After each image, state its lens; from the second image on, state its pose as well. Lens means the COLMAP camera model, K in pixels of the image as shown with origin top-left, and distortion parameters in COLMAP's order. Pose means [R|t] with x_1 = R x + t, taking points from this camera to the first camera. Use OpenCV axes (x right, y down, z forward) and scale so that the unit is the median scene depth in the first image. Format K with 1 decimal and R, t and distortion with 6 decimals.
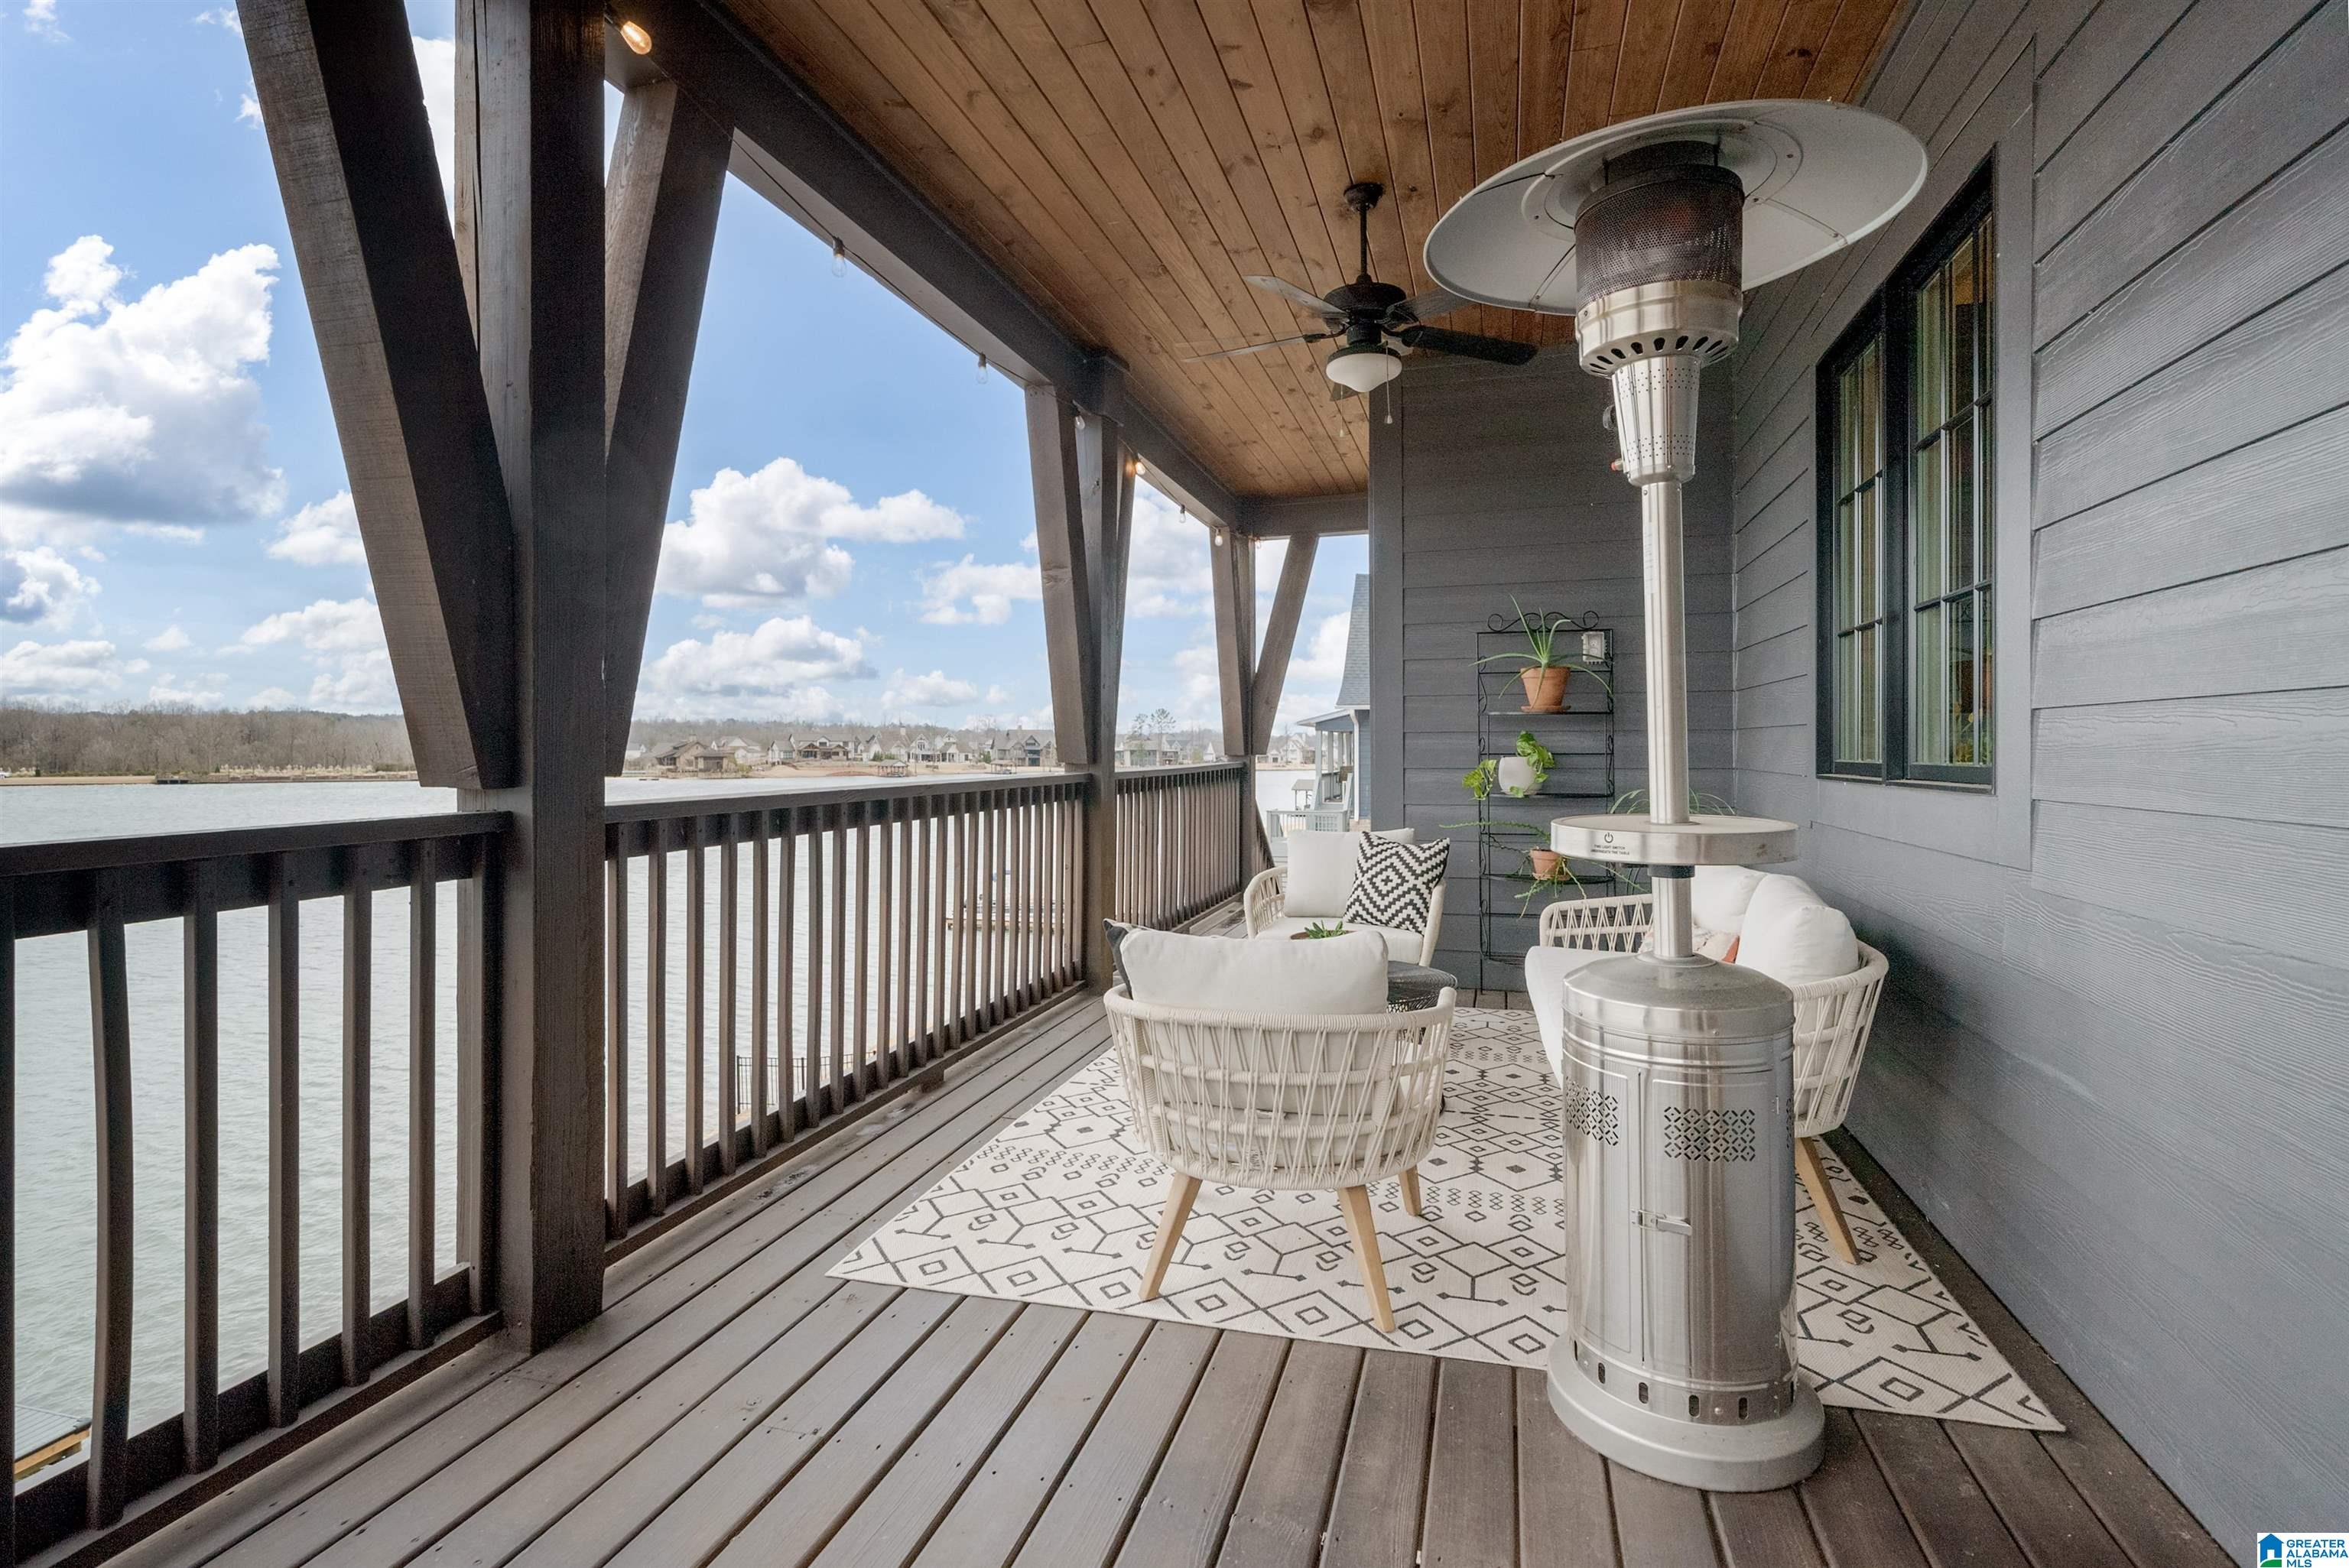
lens RADIAL K [[1099.8, 0, 1174.1], [0, 1099.8, 760.3], [0, 0, 1]] dist [0.001385, 0.000078]
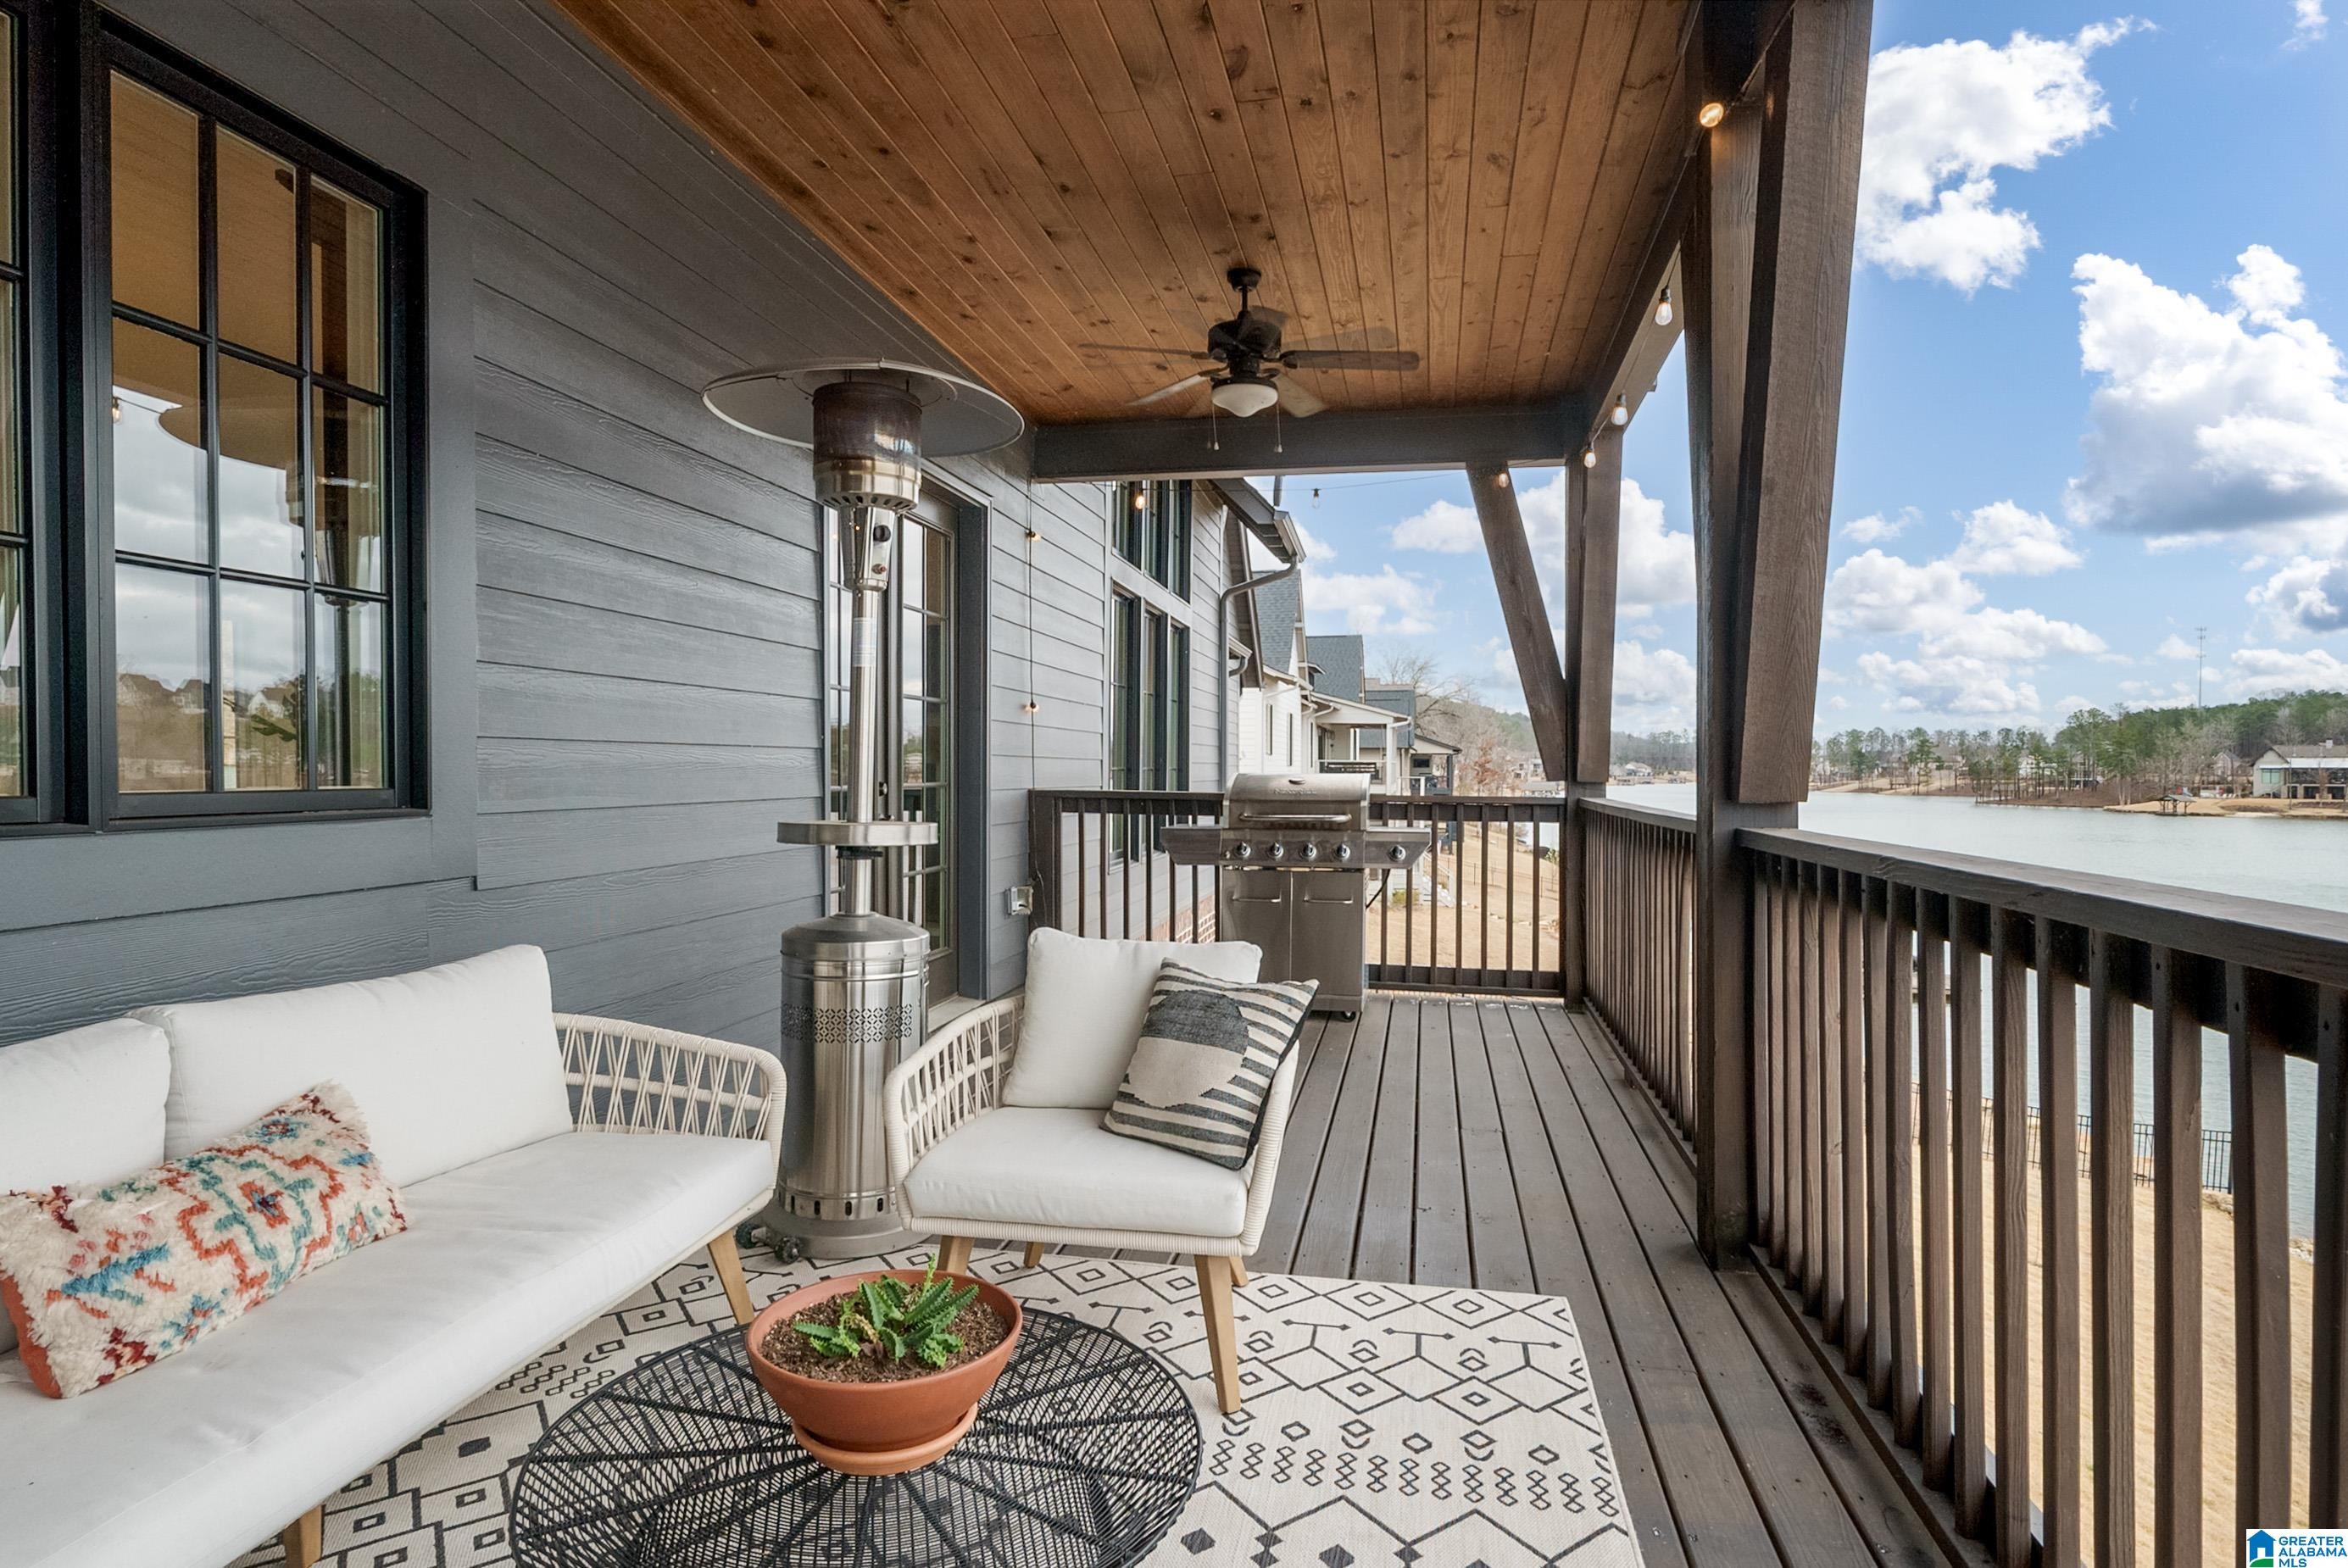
lens RADIAL K [[1222.7, 0, 1175.5], [0, 1222.7, 773.7], [0, 0, 1]] dist [0.000009, -0.000003]
pose [[-0.996833, -0.004481, -0.079393, 0.117157], [-0.005754, 0.999858, 0.015815, -0.025021], [0.079311, 0.016222, -0.996718, 1.869971]]
